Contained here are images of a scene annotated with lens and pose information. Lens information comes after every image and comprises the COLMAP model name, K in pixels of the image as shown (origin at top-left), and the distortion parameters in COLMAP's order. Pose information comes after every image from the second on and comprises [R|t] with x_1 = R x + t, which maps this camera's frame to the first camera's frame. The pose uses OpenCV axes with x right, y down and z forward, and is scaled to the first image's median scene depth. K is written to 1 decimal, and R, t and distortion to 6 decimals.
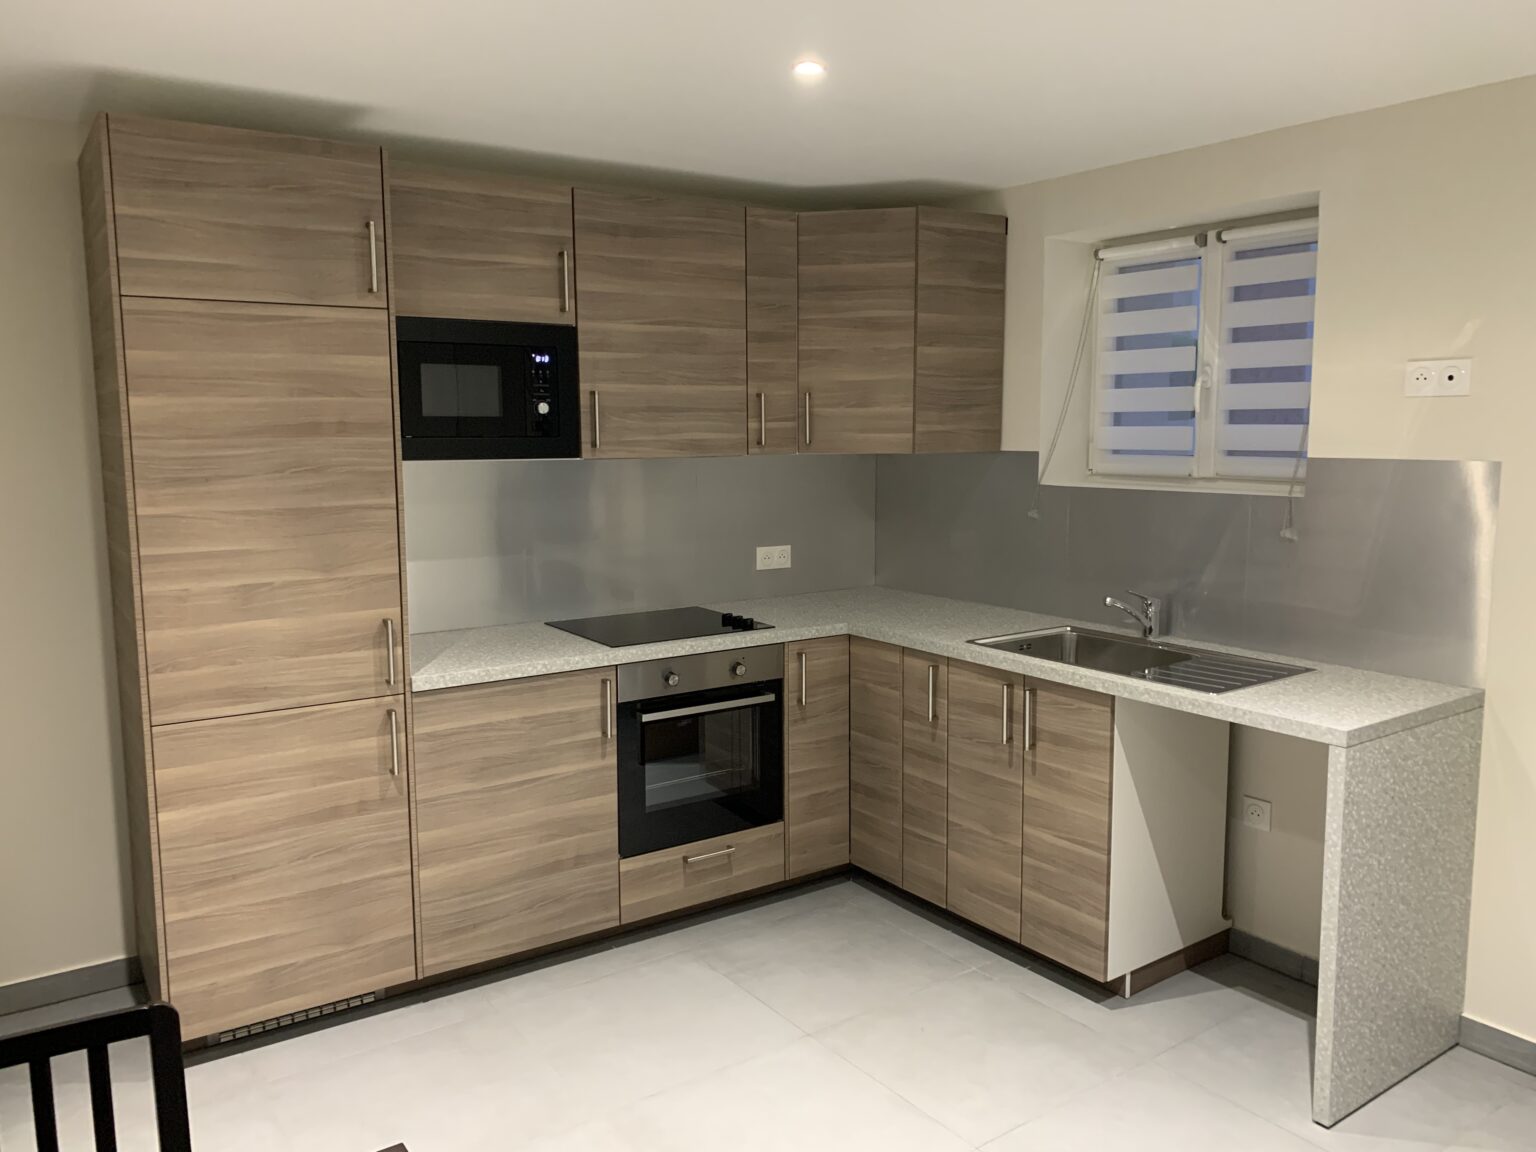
lens RADIAL K [[1183.0, 0, 769.4], [0, 1183.0, 576.7], [0, 0, 1]] dist [0.010472, -0.013144]
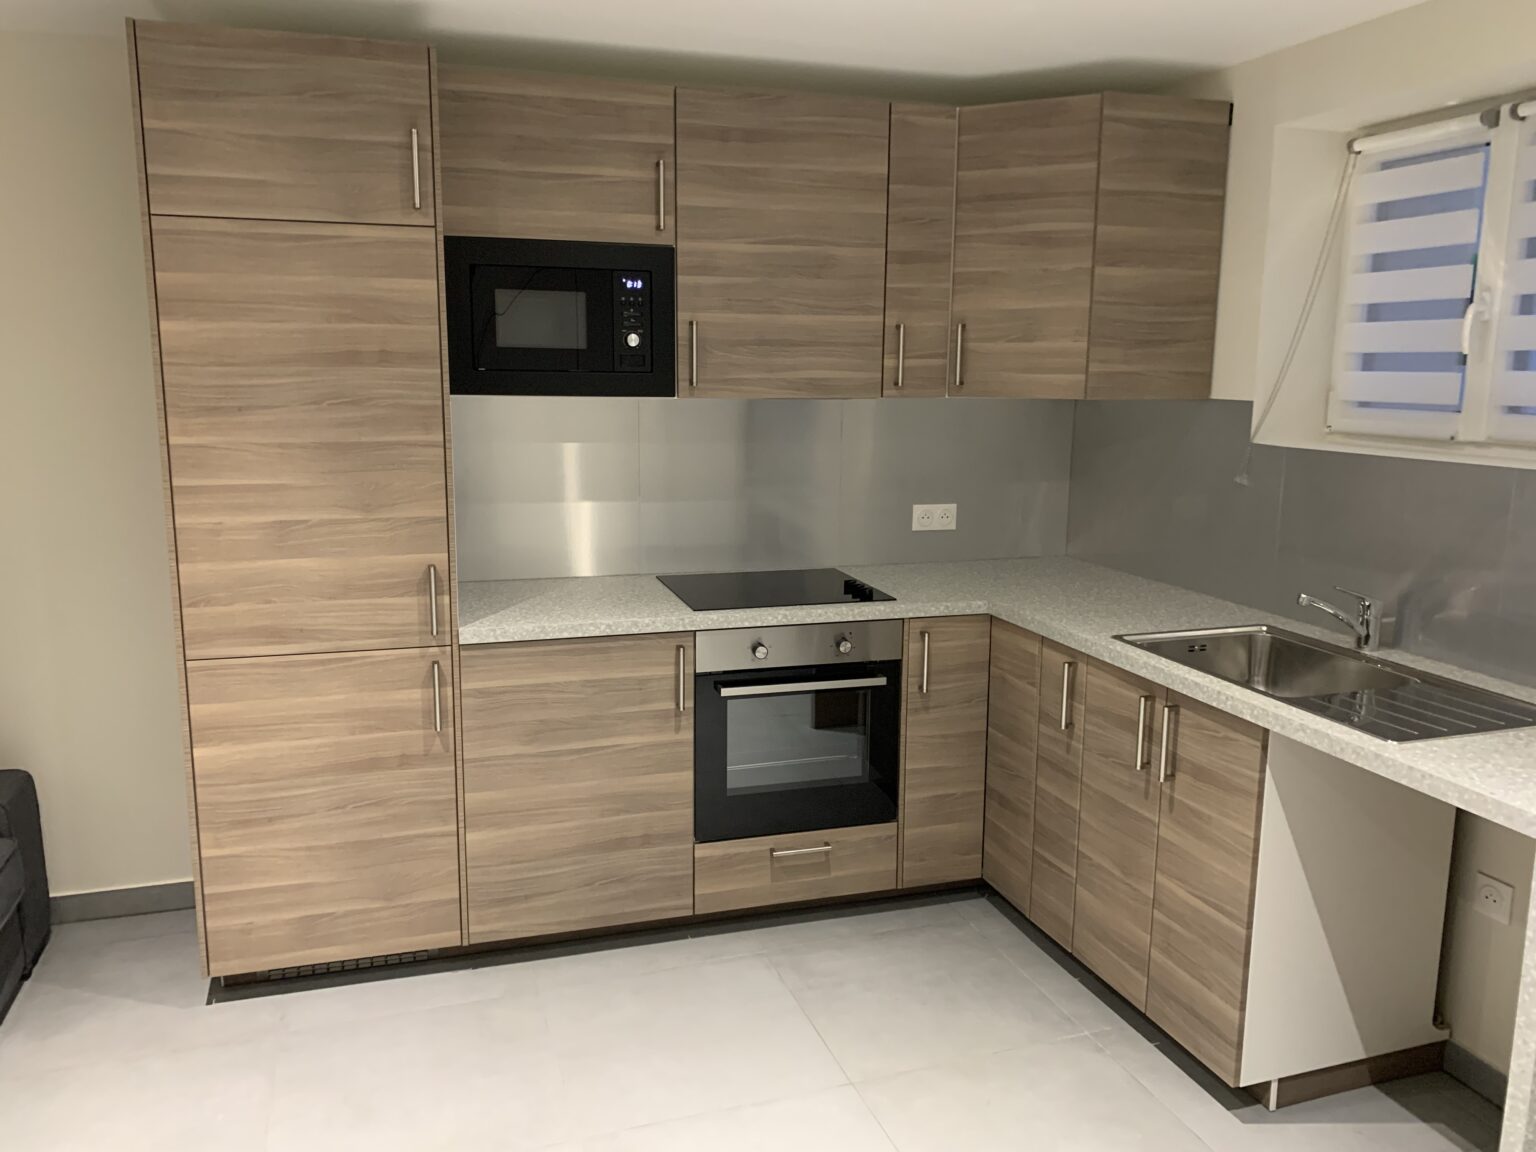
lens RADIAL K [[1183.0, 0, 764.6], [0, 1183.0, 577.4], [0, 0, 1]] dist [0.010472, -0.013144]
pose [[0.955639, 0.067127, -0.286791, 0.174113], [-0.052608, 0.996927, 0.058044, -0.019968], [0.289806, -0.040382, 0.956233, 0.164140]]
